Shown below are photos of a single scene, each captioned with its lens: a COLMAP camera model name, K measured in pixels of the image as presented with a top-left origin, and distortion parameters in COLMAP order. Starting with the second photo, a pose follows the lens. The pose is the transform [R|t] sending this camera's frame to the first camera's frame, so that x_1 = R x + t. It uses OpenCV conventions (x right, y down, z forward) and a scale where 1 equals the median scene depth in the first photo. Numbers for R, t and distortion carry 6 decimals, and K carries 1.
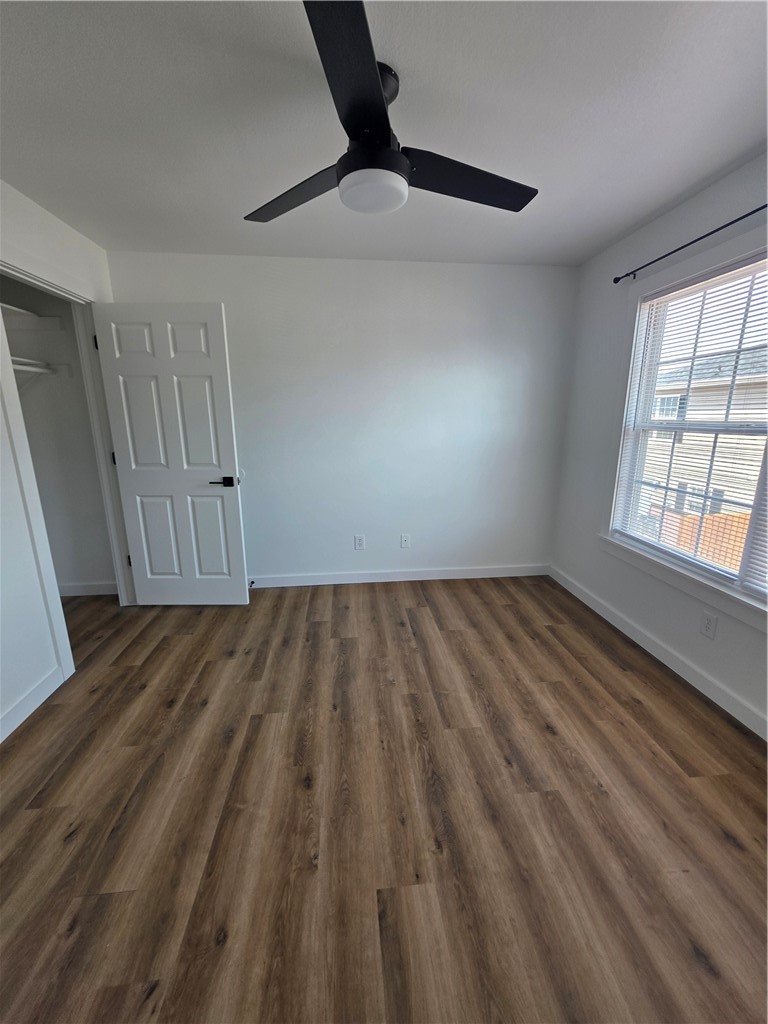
lens RADIAL K [[412.8, 0, 384.0], [0, 412.8, 512.0], [0, 0, 1]] dist [0.001376, 0.000655]
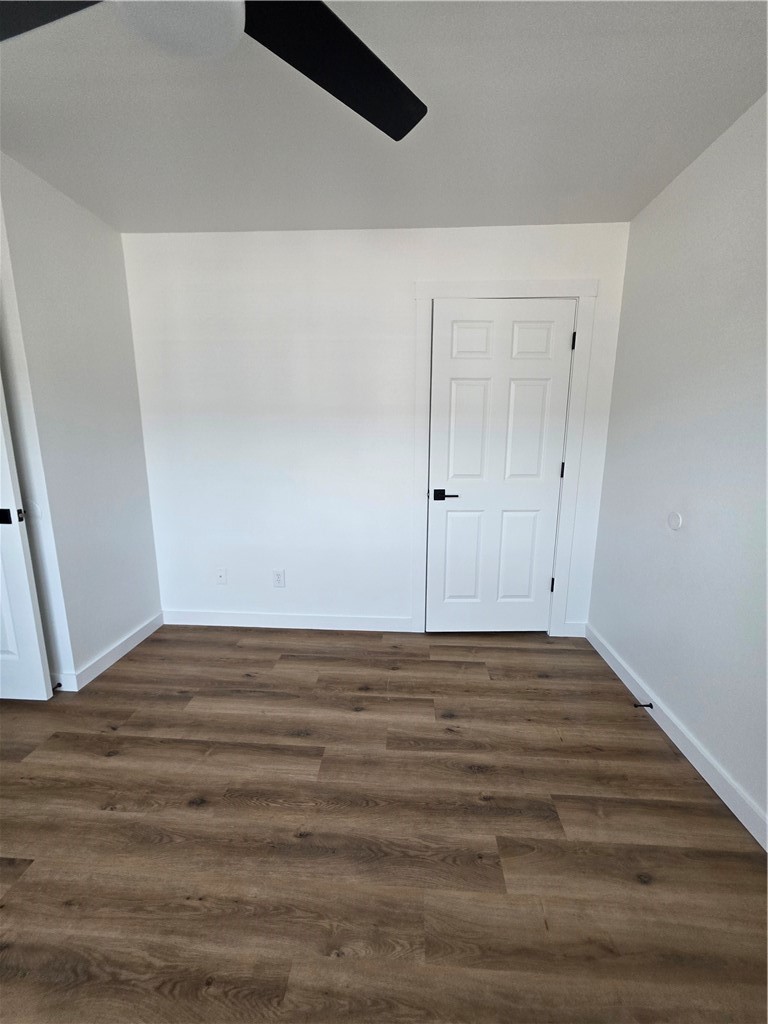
lens RADIAL K [[412.8, 0, 384.0], [0, 412.8, 512.0], [0, 0, 1]] dist [0.001376, 0.000655]
pose [[-0.160449, 0.195334, -0.967523, 0.425855], [-0.229923, 0.945861, 0.229090, -0.226526], [0.959891, 0.259213, -0.106851, 1.081289]]
